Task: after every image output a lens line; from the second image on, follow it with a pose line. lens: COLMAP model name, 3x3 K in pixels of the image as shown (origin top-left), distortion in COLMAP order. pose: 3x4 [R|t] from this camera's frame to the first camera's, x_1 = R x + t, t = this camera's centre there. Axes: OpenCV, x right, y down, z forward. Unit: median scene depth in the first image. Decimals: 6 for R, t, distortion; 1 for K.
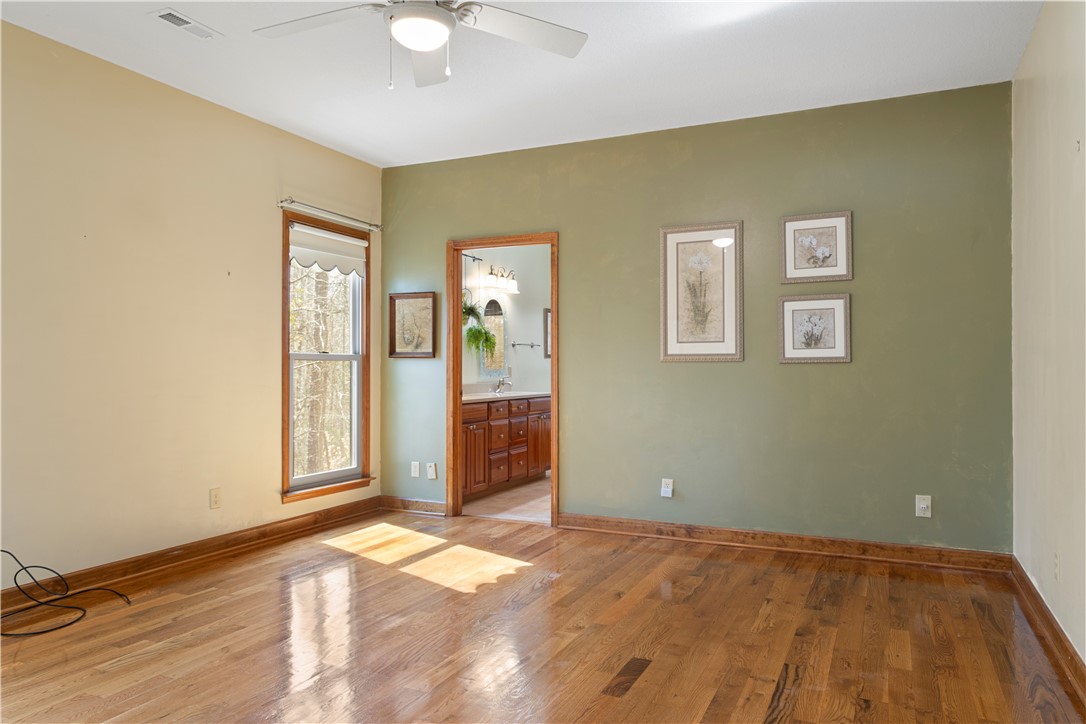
lens RADIAL K [[738.5, 0, 543.0], [0, 738.5, 362.0], [0, 0, 1]] dist [0.008734, -0.004633]
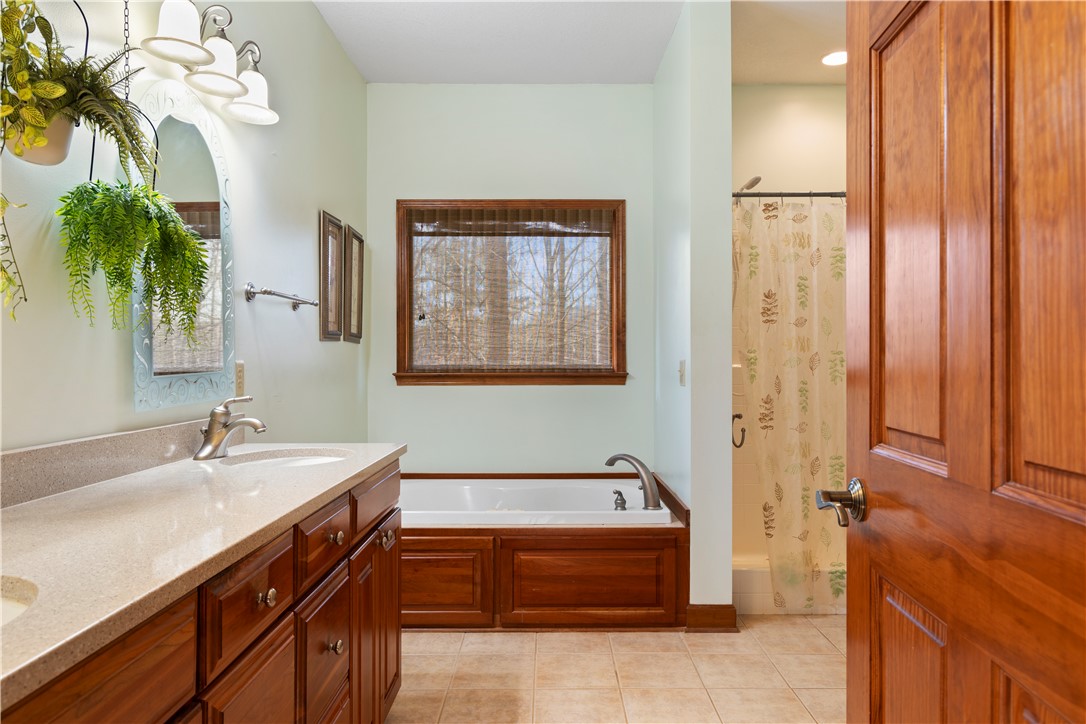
lens RADIAL K [[738.5, 0, 543.0], [0, 738.5, 362.0], [0, 0, 1]] dist [0.008734, -0.004633]
pose [[0.906928, -0.000636, 0.421284, -0.067947], [-0.003260, 0.999958, 0.008529, 0.003359], [-0.421272, -0.009108, 0.906889, 0.752126]]
